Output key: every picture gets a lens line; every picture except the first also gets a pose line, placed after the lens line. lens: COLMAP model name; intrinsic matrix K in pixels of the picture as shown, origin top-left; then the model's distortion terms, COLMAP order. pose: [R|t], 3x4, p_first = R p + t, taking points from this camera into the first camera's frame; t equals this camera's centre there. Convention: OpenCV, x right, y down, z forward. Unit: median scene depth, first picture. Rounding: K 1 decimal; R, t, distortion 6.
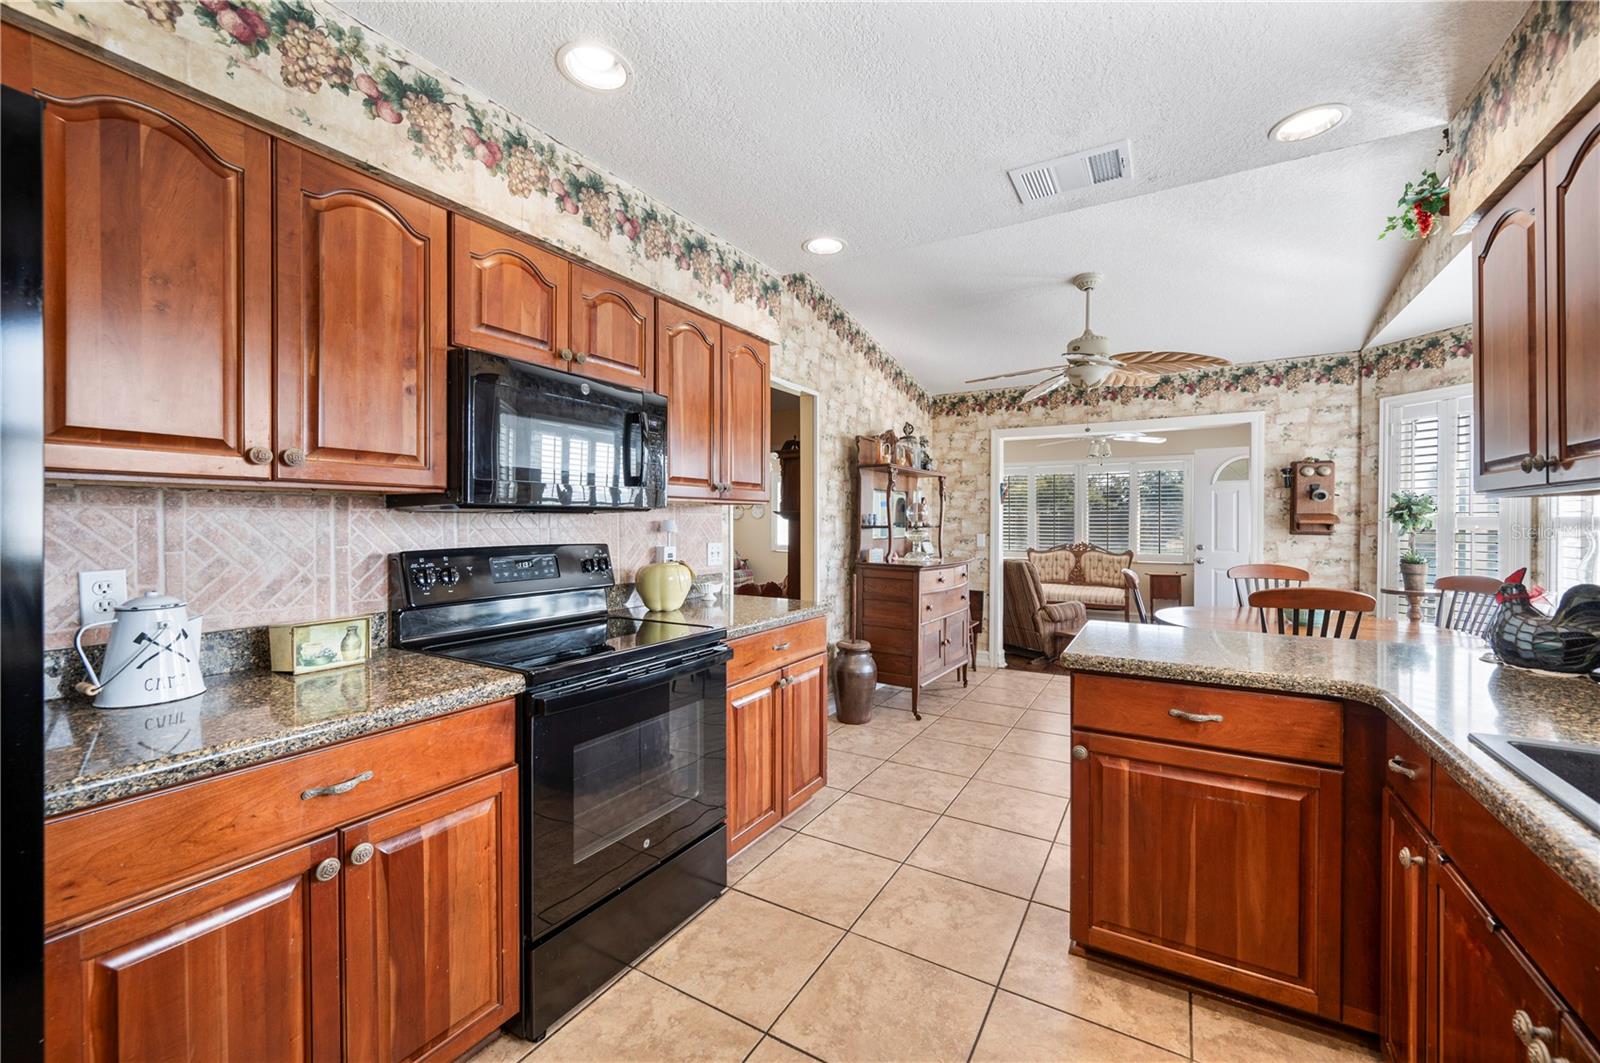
lens RADIAL K [[644.7, 0, 791.1], [0, 644.7, 531.5], [0, 0, 1]] dist [-0.002170, -0.000301]
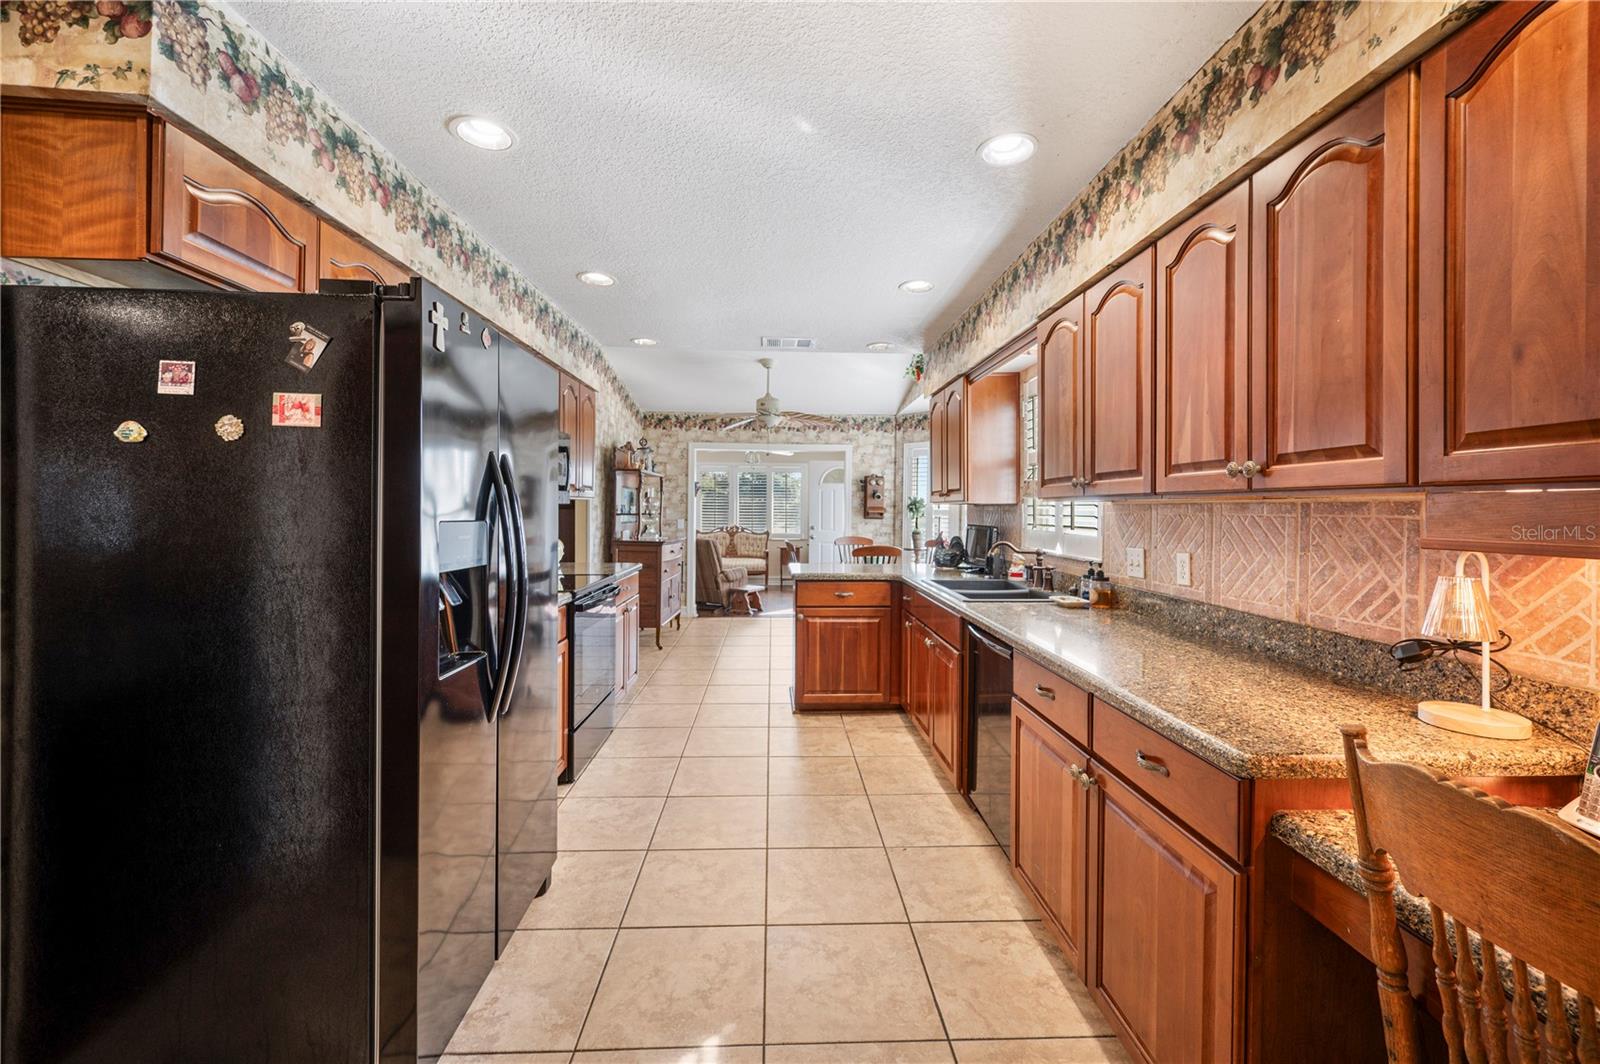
lens RADIAL K [[644.7, 0, 800.3], [0, 644.7, 535.8], [0, 0, 1]] dist [-0.002170, -0.000301]
pose [[0.837293, -0.017916, 0.546461, -0.310928], [0.001623, 0.999540, 0.030283, -0.002284], [-0.546752, -0.024469, 0.836937, -0.349651]]
